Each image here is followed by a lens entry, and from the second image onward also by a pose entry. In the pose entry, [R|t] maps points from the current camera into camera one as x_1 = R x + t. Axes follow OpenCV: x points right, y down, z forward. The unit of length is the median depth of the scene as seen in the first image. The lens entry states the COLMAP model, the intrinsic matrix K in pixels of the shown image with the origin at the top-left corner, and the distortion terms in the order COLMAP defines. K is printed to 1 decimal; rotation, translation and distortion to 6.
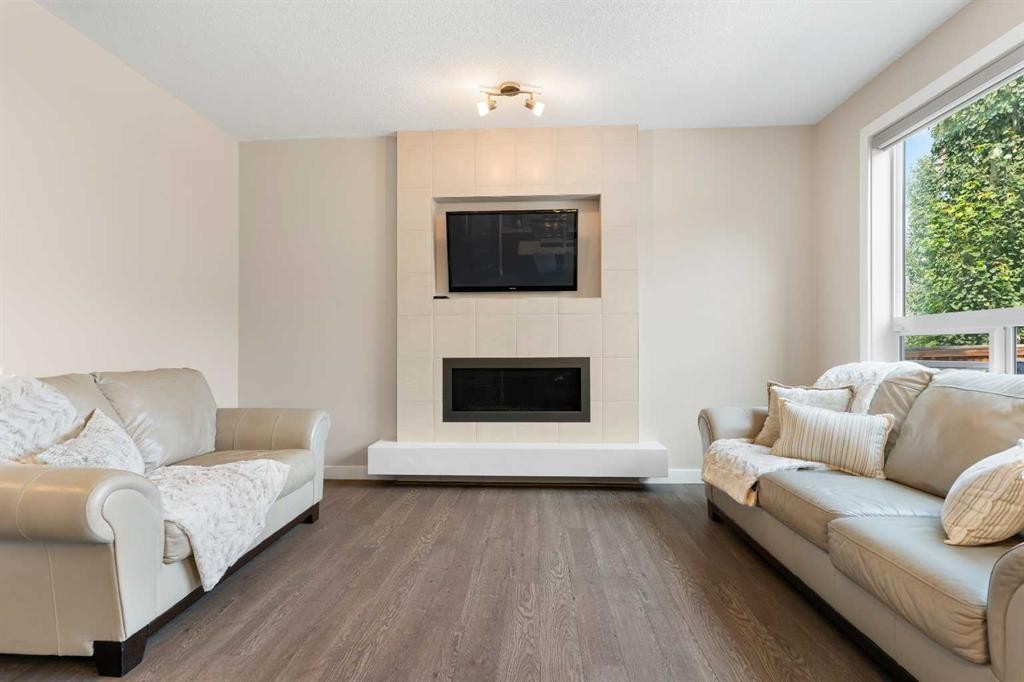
lens RADIAL K [[488.3, 0, 512.0], [0, 488.3, 341.0], [0, 0, 1]] dist [0.001484, -0.000155]
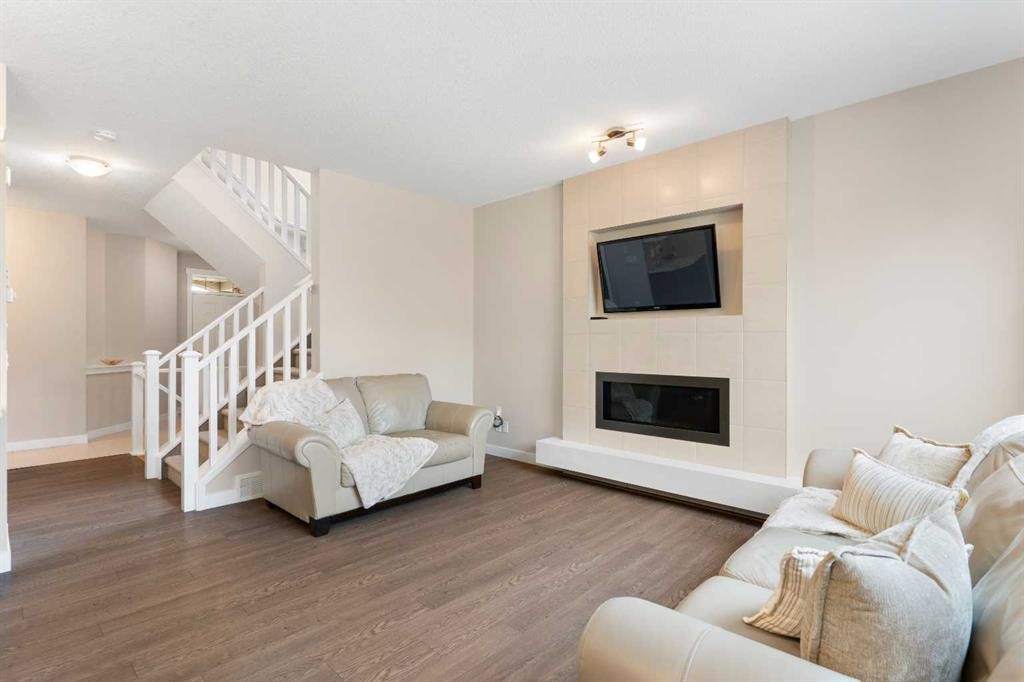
lens RADIAL K [[489.3, 0, 512.0], [0, 489.3, 341.0], [0, 0, 1]] dist [-0.001279, -0.000275]
pose [[0.766982, 0.005237, -0.641647, 0.499199], [0.003262, 0.999922, 0.012061, -0.058402], [0.641660, -0.011344, 0.766905, 0.002341]]
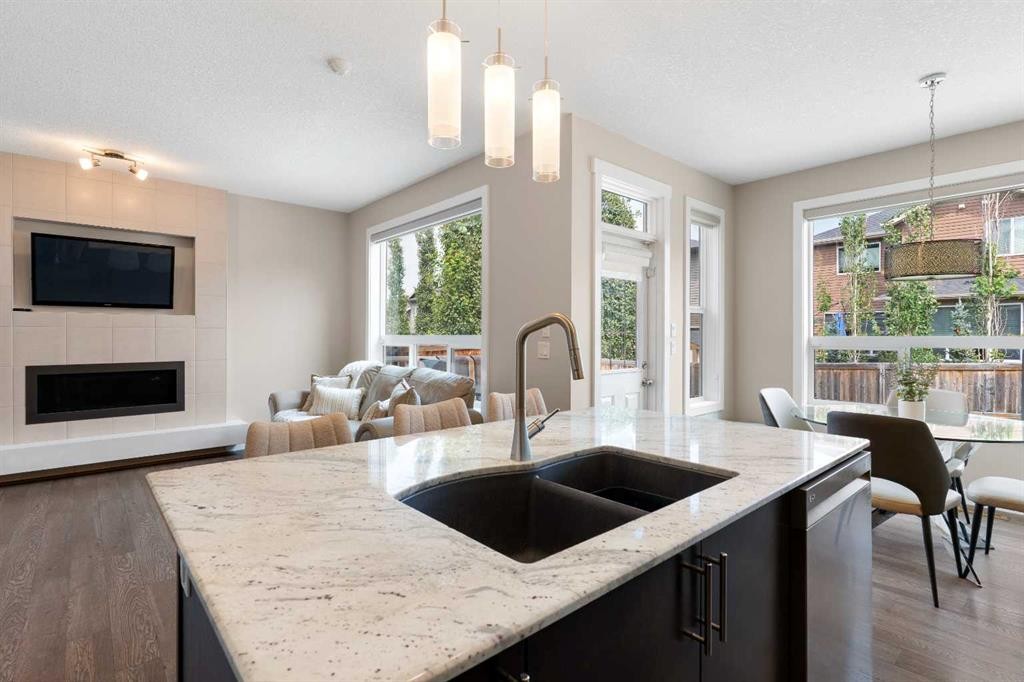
lens RADIAL K [[486.2, 0, 505.1], [0, 486.2, 335.3], [0, 0, 1]] dist [-0.001499, -0.000514]
pose [[0.721544, 0.002556, 0.692364, -0.136293], [-0.011922, 0.999891, 0.008733, -0.063770], [-0.692266, -0.014556, 0.721496, -0.590191]]
